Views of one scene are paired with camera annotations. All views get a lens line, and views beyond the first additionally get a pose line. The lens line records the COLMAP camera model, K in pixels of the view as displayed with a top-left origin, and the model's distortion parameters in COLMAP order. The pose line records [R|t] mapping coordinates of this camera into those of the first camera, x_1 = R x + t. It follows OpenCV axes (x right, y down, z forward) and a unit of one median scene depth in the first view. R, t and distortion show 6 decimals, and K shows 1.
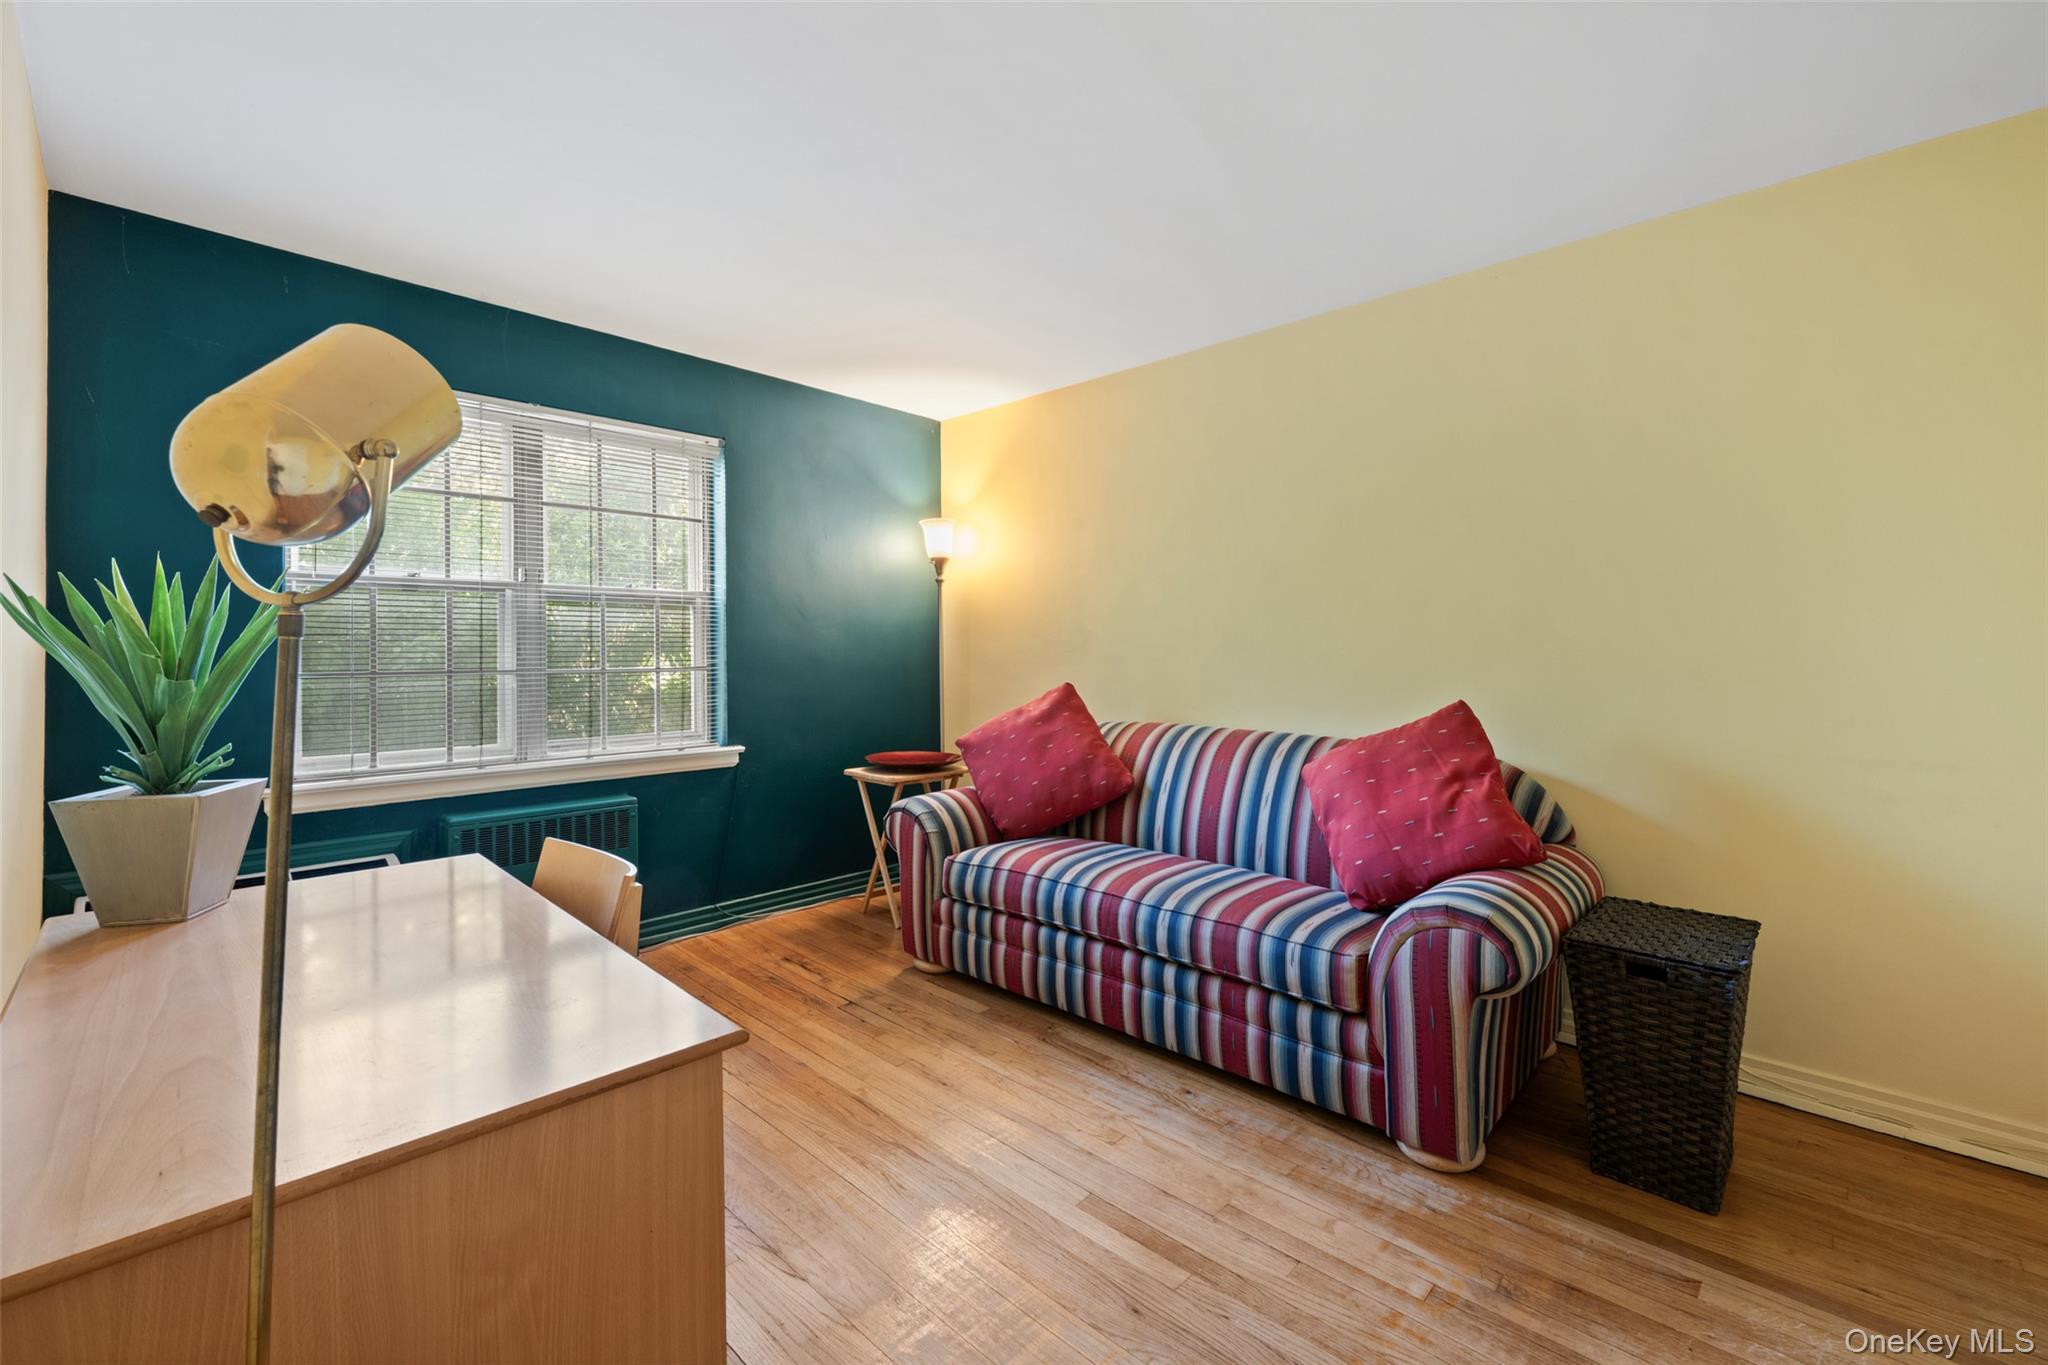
lens RADIAL K [[859.1, 0, 1030.0], [0, 859.1, 640.2], [0, 0, 1]] dist [-0.000682, -0.000253]
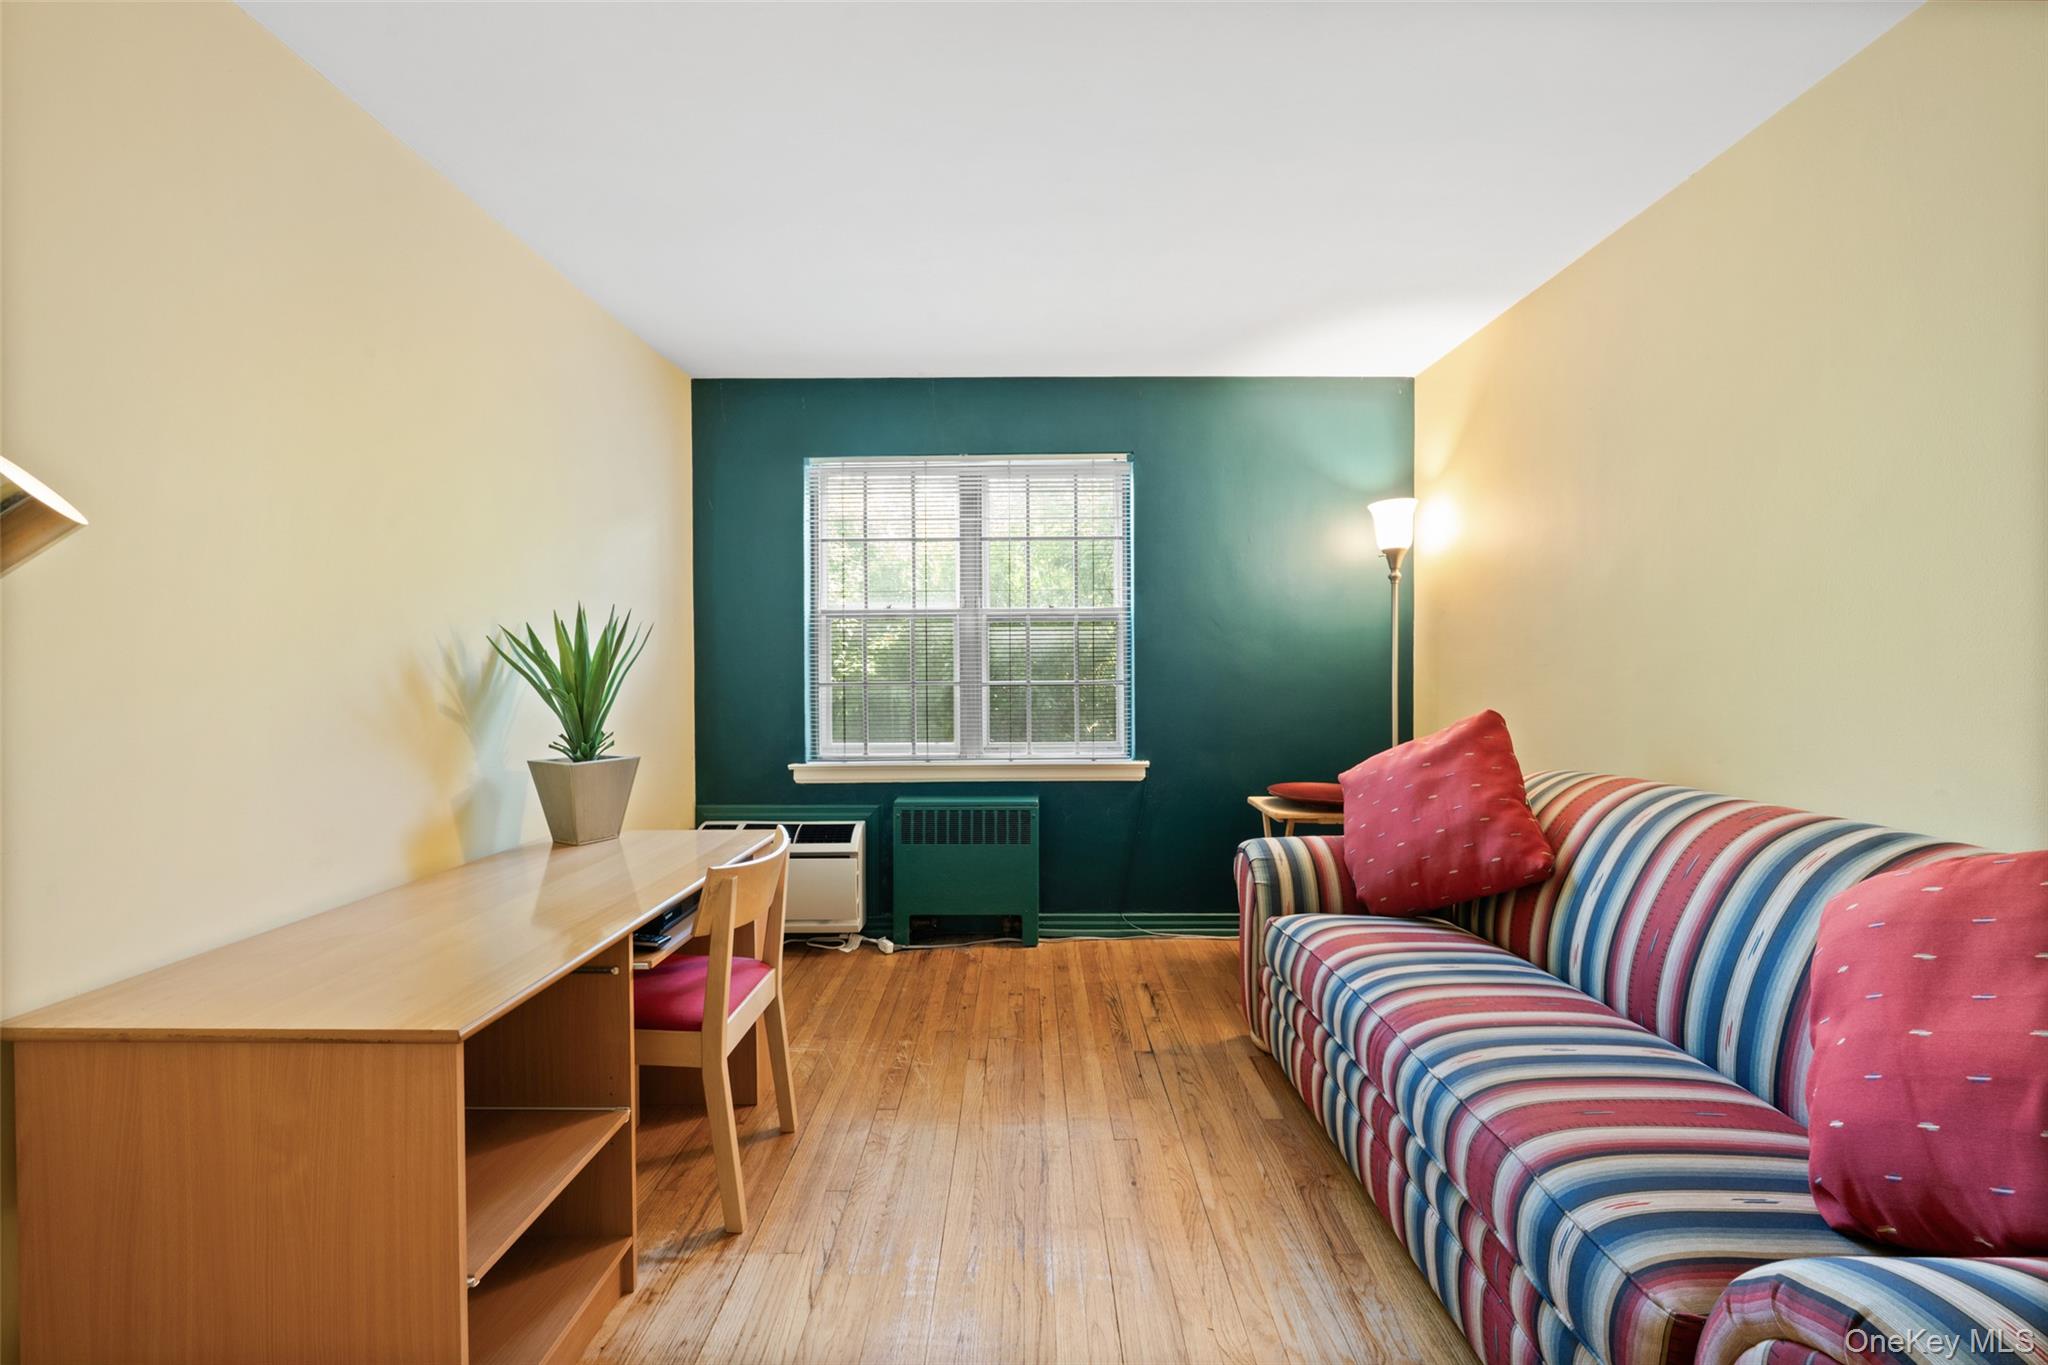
lens RADIAL K [[825.1, 0, 1024.0], [0, 825.1, 682.5], [0, 0, 1]] dist [0.000153, 0.000050]
pose [[0.681239, 0.013345, -0.731939, 0.302675], [0.013253, 0.999445, 0.030557, 0.001632], [0.731941, -0.030517, 0.680684, 0.286868]]
